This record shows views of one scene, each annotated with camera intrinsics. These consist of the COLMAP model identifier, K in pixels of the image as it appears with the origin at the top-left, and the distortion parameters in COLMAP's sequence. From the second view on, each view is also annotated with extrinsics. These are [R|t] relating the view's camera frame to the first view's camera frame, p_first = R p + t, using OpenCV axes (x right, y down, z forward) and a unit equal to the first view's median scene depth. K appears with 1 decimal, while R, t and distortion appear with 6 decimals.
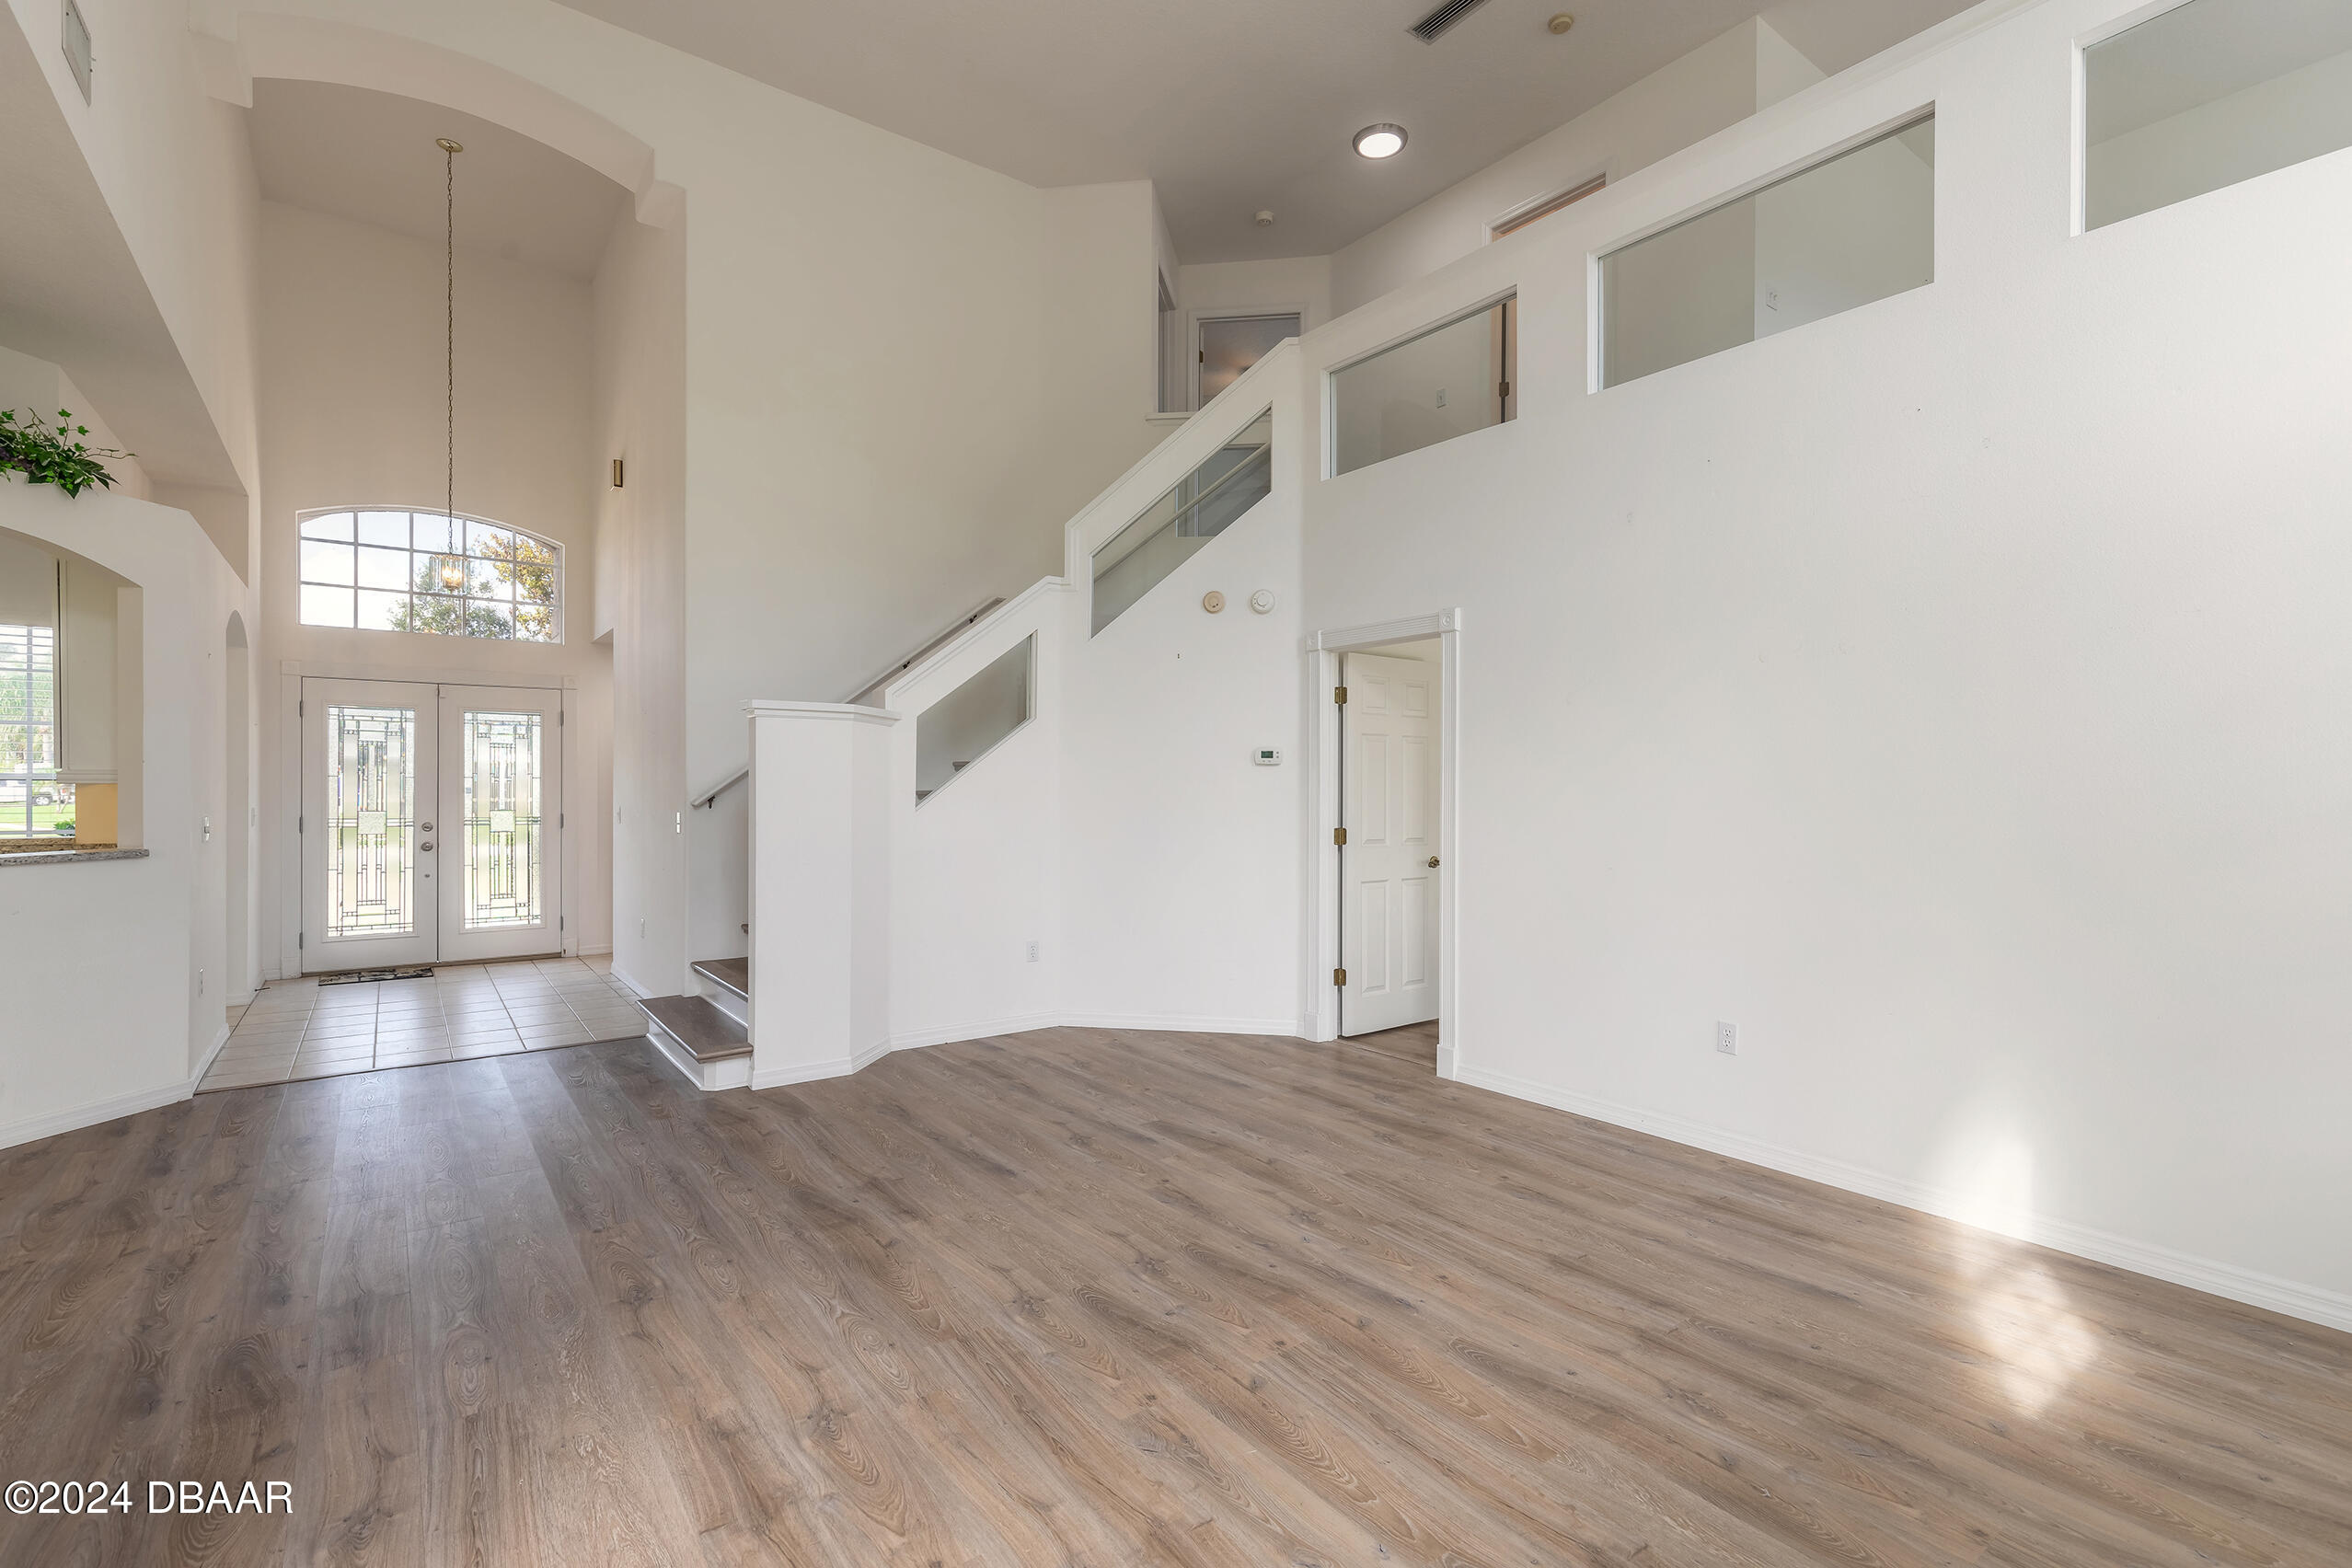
lens RADIAL K [[1058.9, 0, 1168.9], [0, 1058.9, 789.3], [0, 0, 1]] dist [0.007355, -0.000428]
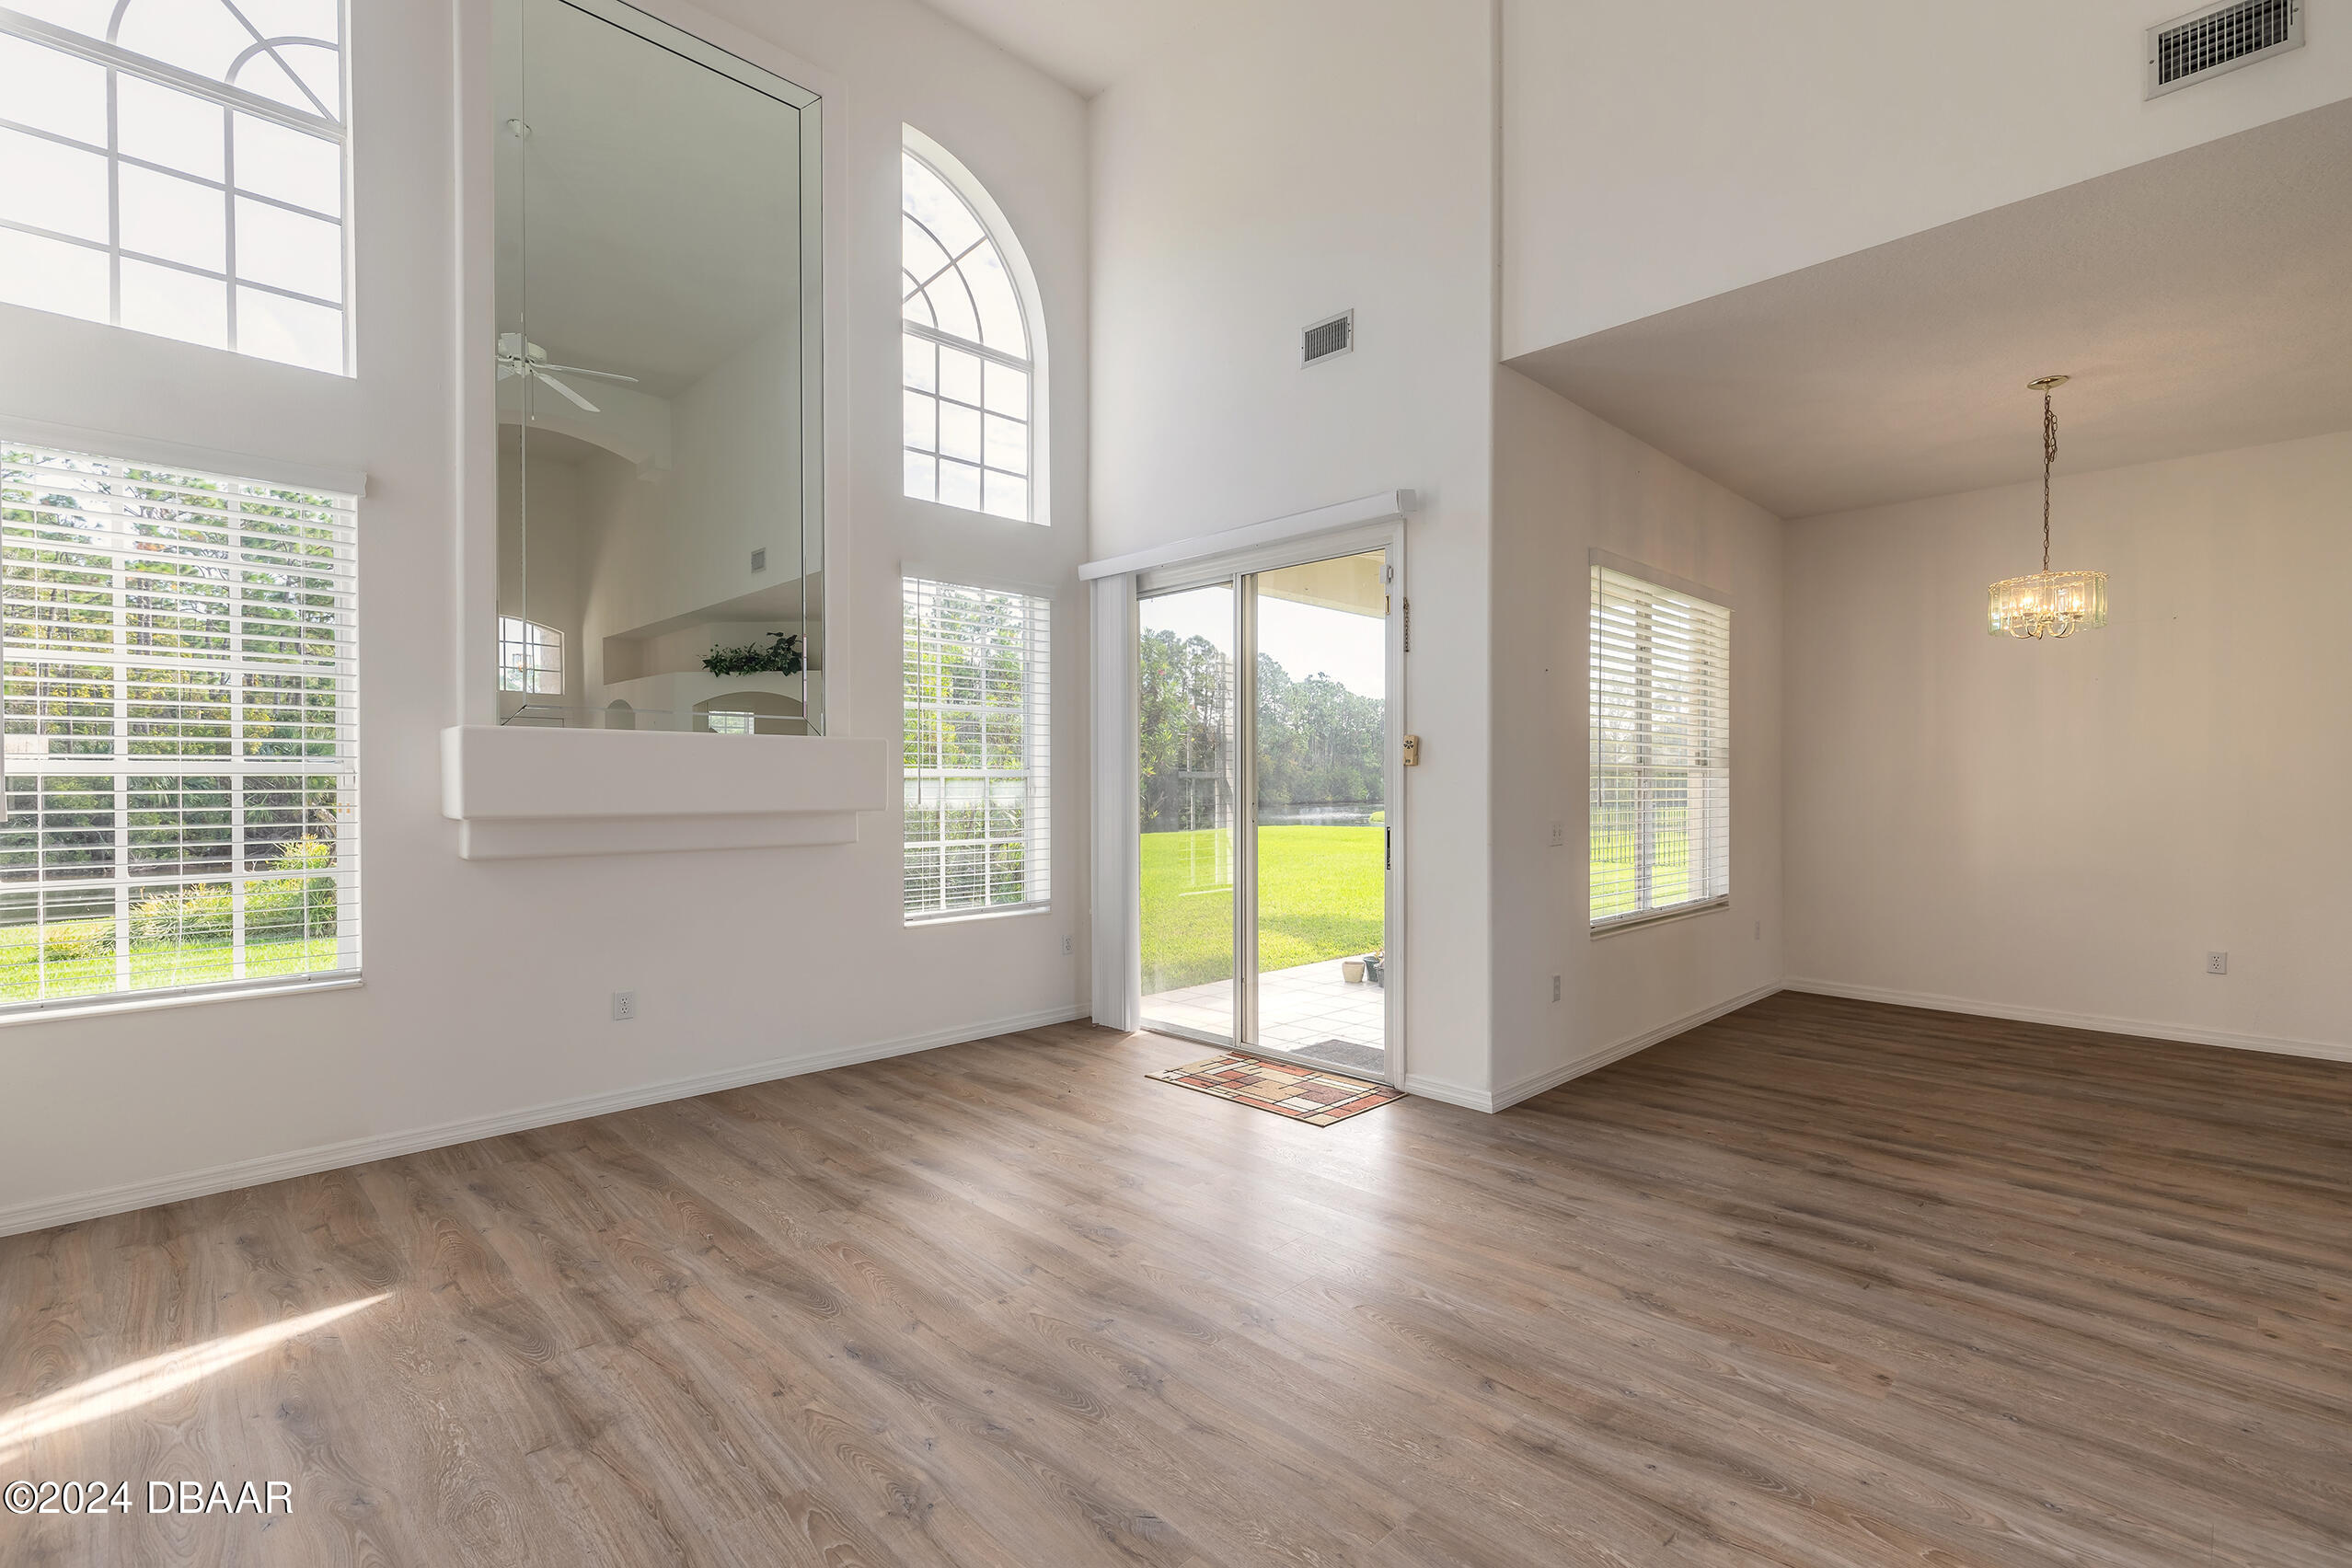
lens RADIAL K [[1058.9, 0, 1168.9], [0, 1058.9, 789.3], [0, 0, 1]] dist [0.007355, -0.000428]
pose [[-0.990459, -0.004246, -0.137742, 0.066879], [-0.005725, 0.999930, 0.010341, -0.006965], [0.137688, 0.011031, -0.990414, 1.573800]]
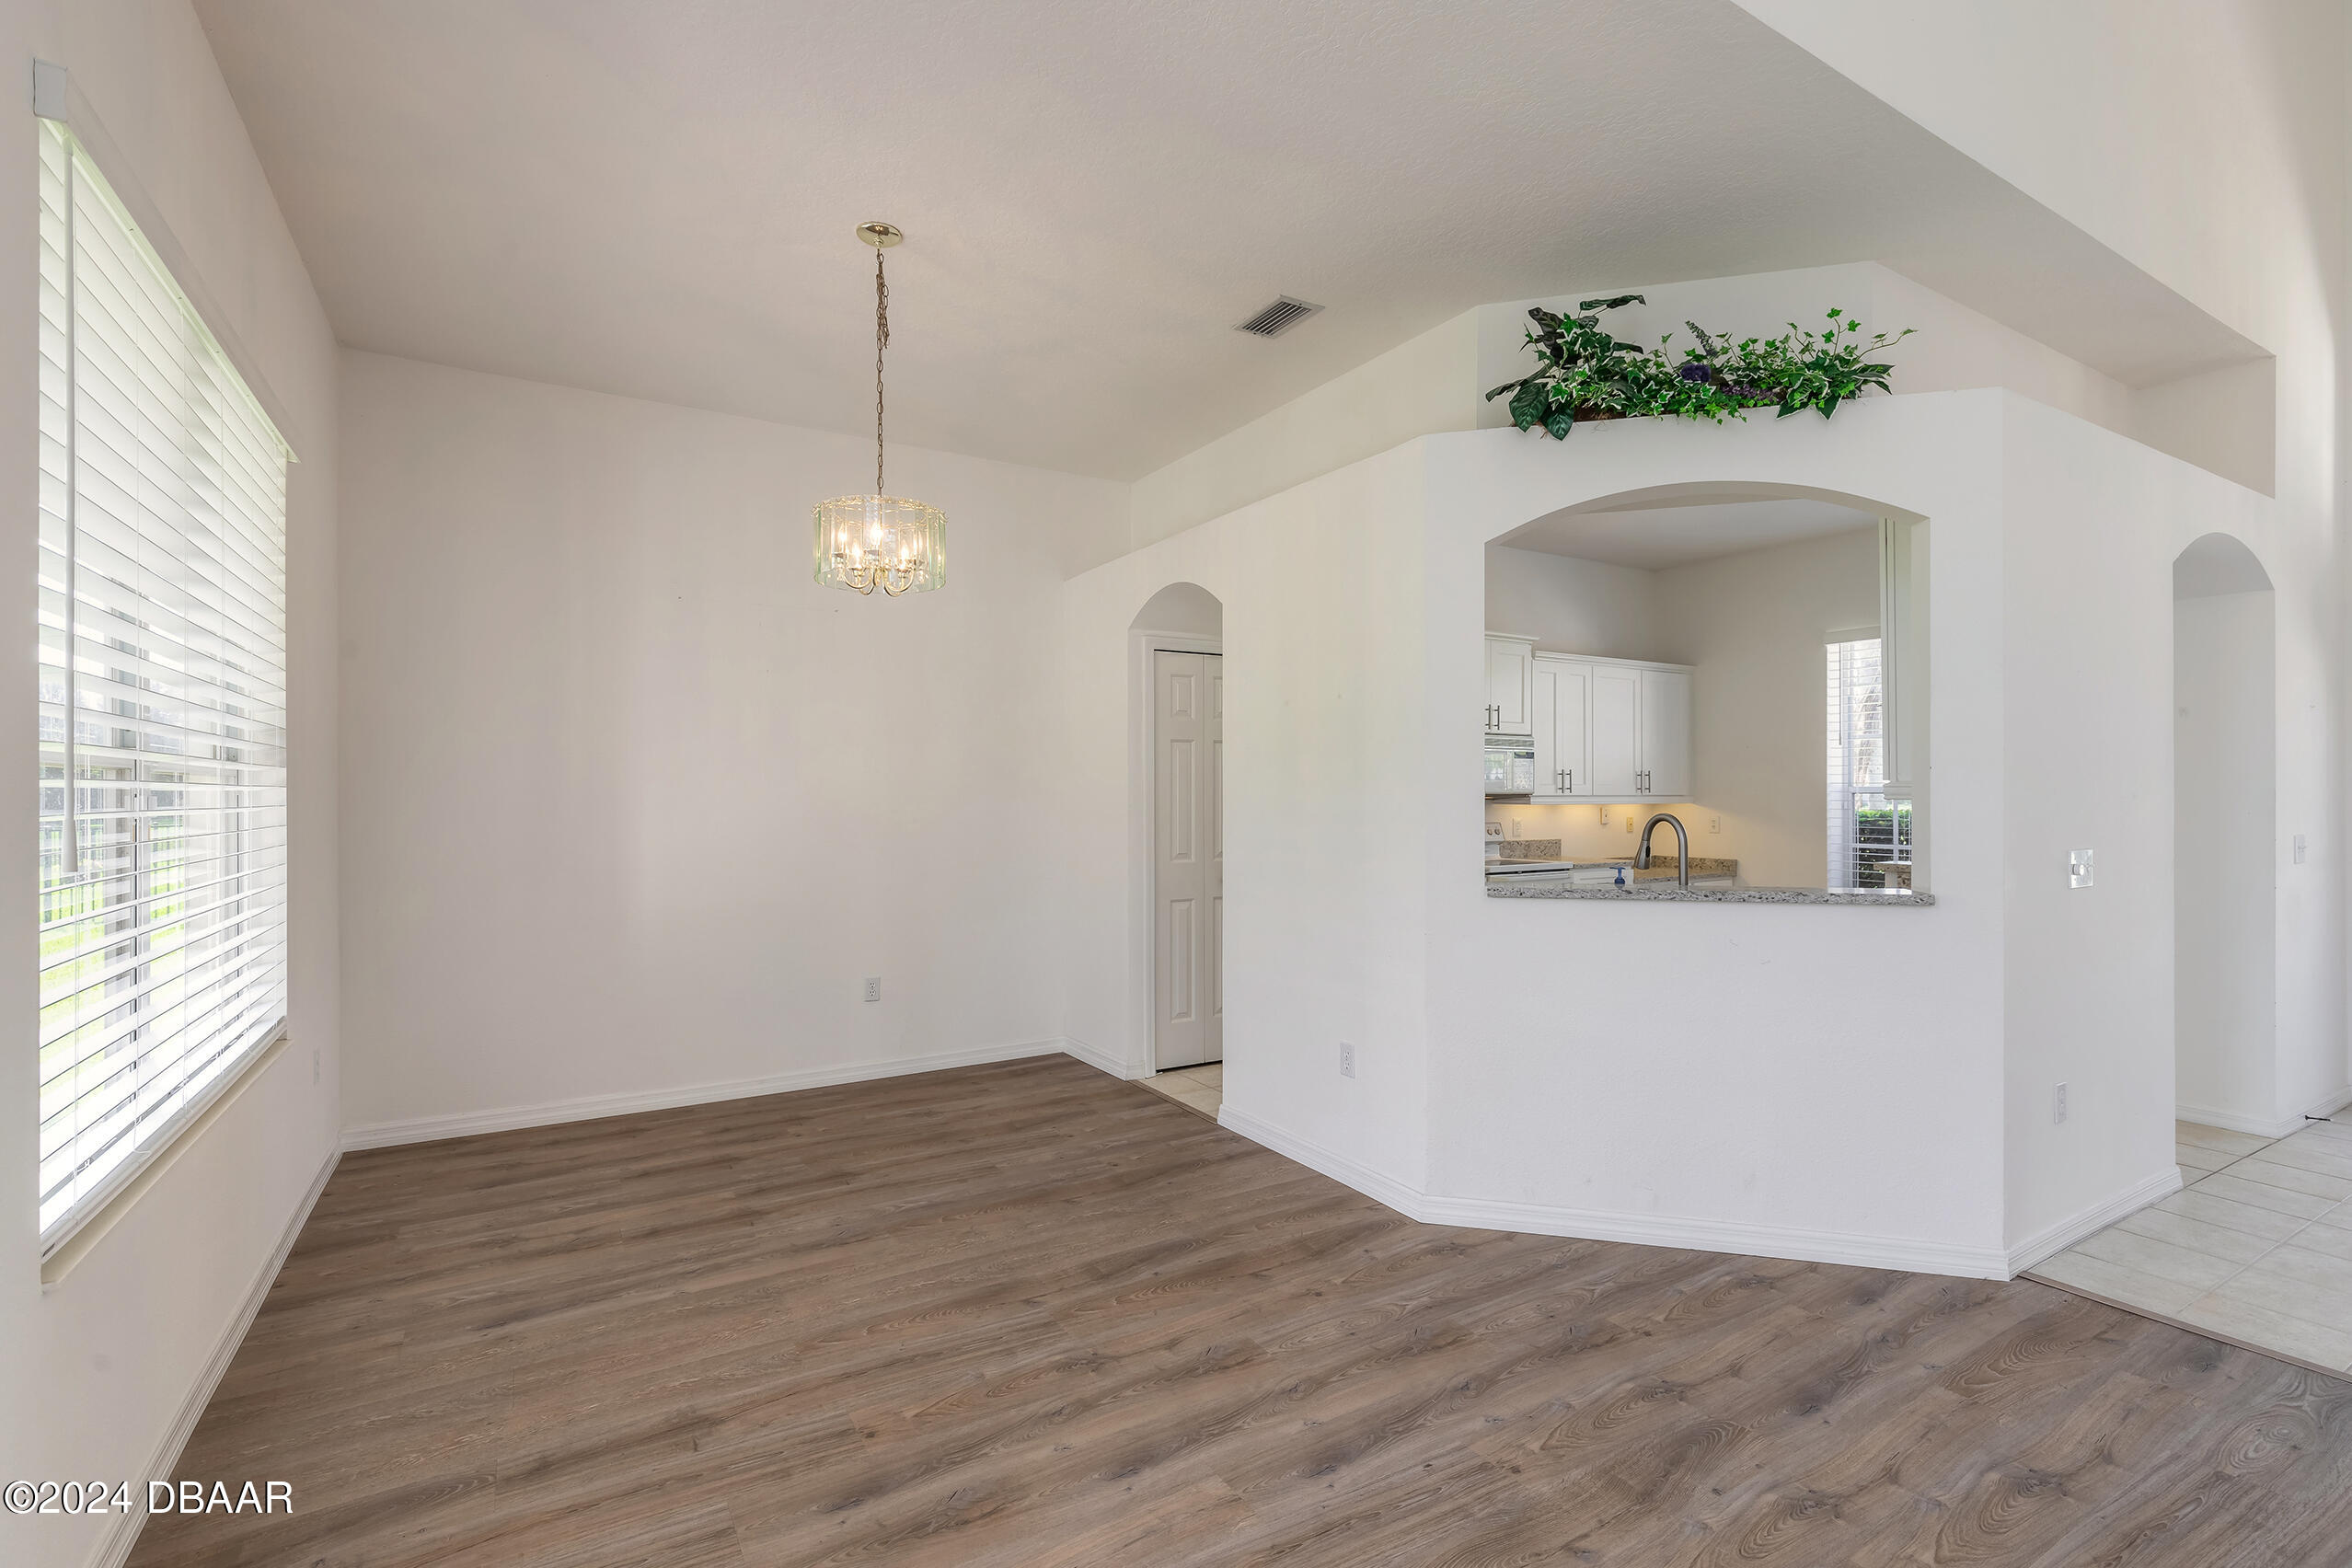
lens RADIAL K [[1058.9, 0, 1168.9], [0, 1058.9, 789.3], [0, 0, 1]] dist [0.007355, -0.000428]
pose [[-0.092551, -0.009384, -0.995664, -0.293579], [-0.004087, 0.999951, -0.009044, -0.004554], [0.995700, 0.003233, -0.092585, 0.736416]]
